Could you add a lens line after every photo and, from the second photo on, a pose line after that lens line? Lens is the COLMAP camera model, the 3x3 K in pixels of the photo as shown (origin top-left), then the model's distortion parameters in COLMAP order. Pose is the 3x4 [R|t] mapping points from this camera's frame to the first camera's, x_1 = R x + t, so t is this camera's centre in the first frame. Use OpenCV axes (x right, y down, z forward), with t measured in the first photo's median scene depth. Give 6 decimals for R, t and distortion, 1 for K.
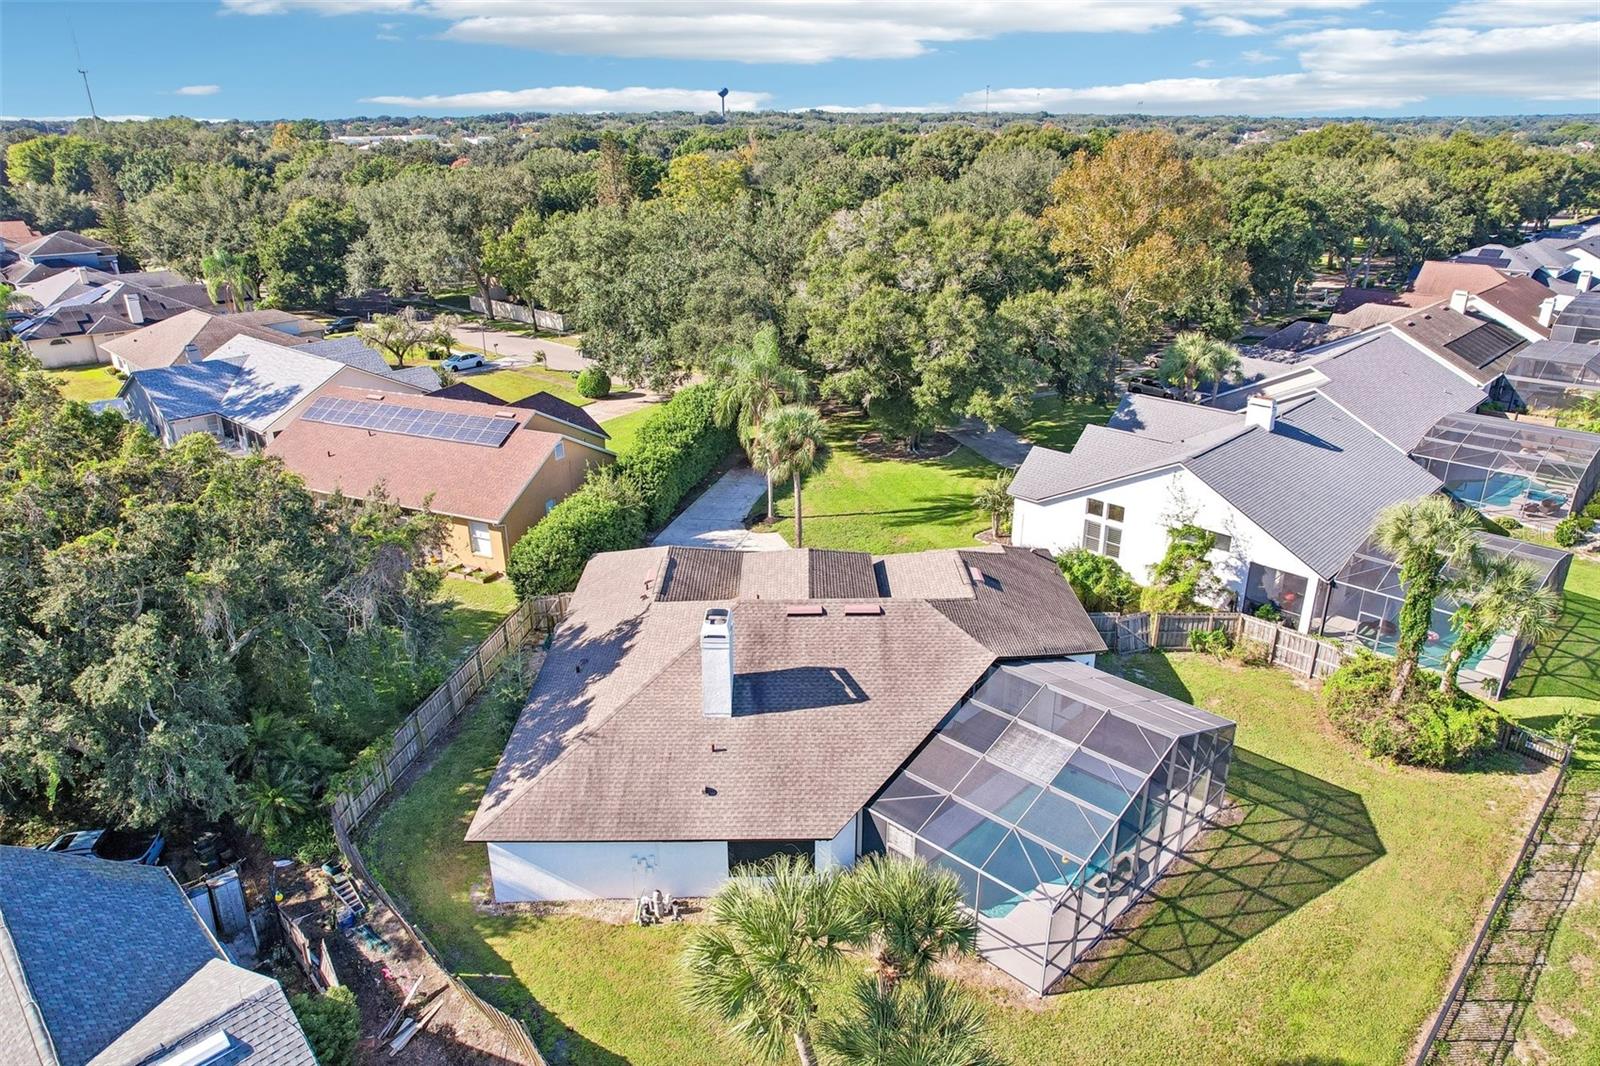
lens RADIAL K [[1040.9, 0, 813.2], [0, 1040.9, 534.9], [0, 0, 1]] dist [-0.081968, 0.061919]
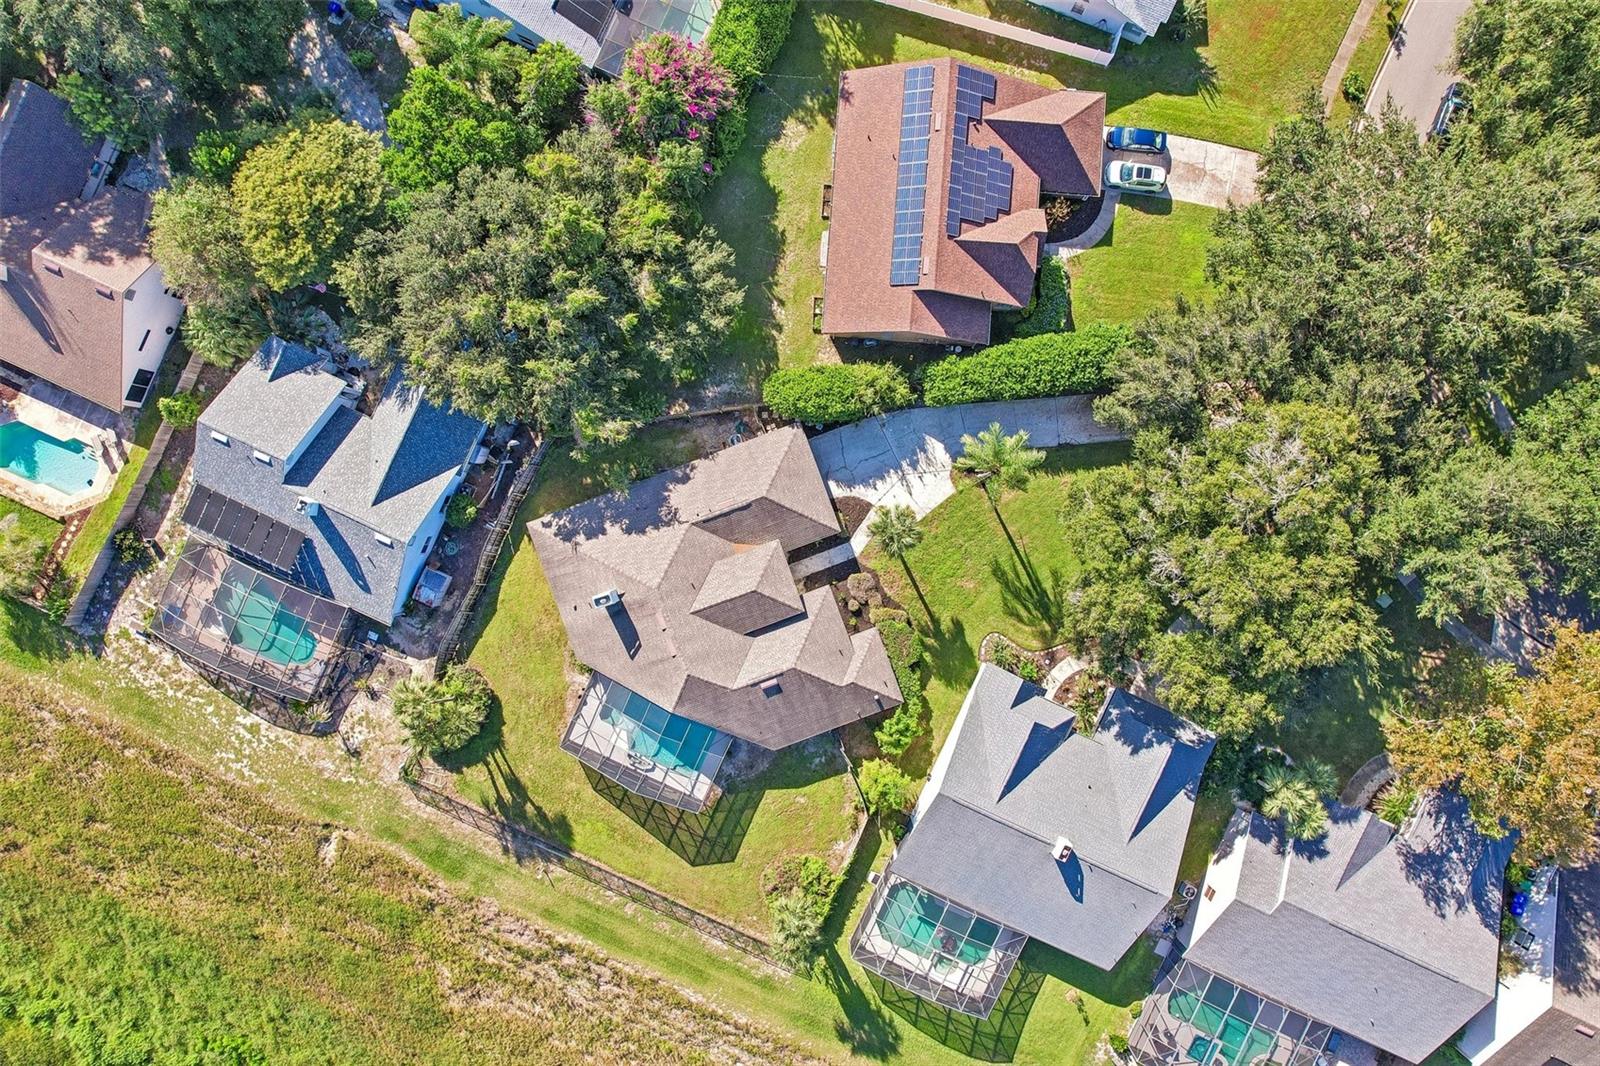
lens RADIAL K [[1040.9, 0, 813.2], [0, 1040.9, 534.9], [0, 0, 1]] dist [-0.081968, 0.061919]
pose [[0.329607, 0.943975, 0.016474, -0.088129], [-0.357074, 0.108488, 0.927754, -1.663591], [0.873989, -0.311676, 0.372828, 0.476942]]
